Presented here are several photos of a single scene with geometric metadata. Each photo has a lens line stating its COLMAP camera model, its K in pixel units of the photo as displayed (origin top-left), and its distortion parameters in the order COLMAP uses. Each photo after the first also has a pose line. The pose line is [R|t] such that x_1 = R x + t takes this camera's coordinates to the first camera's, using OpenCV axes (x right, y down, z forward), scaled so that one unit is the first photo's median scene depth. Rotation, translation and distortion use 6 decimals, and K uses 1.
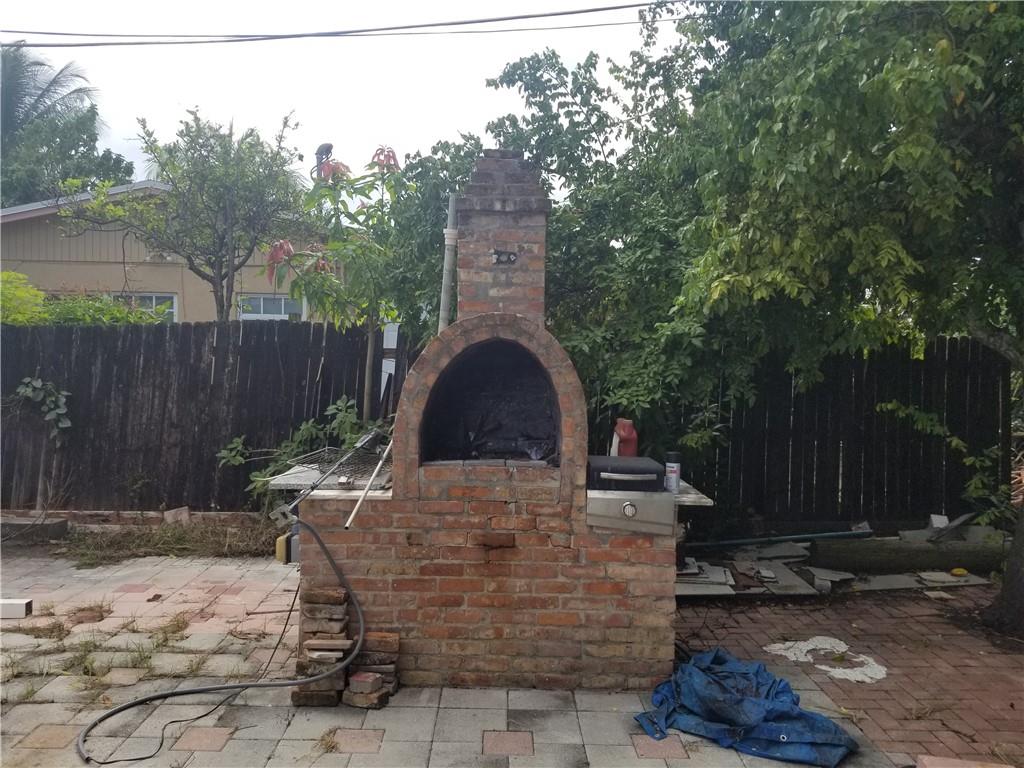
lens RADIAL K [[850.2, 0, 512.0], [0, 850.2, 384.0], [0, 0, 1]] dist [-0.001337, -0.002090]
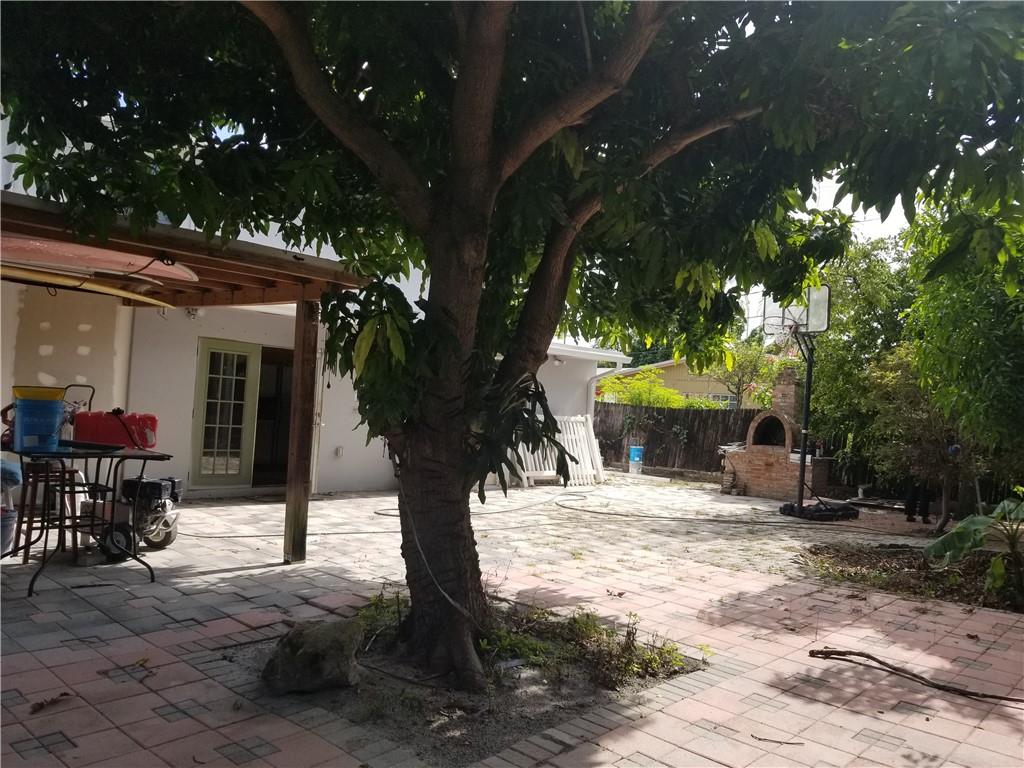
lens RADIAL K [[771.8, 0, 512.0], [0, 771.8, 384.0], [0, 0, 1]] dist [0.000701, 0.000136]
pose [[0.740412, 0.011928, -0.672048, 1.607547], [-0.078241, 0.994575, -0.068547, 0.152474], [0.667584, 0.103335, 0.737329, -2.722929]]
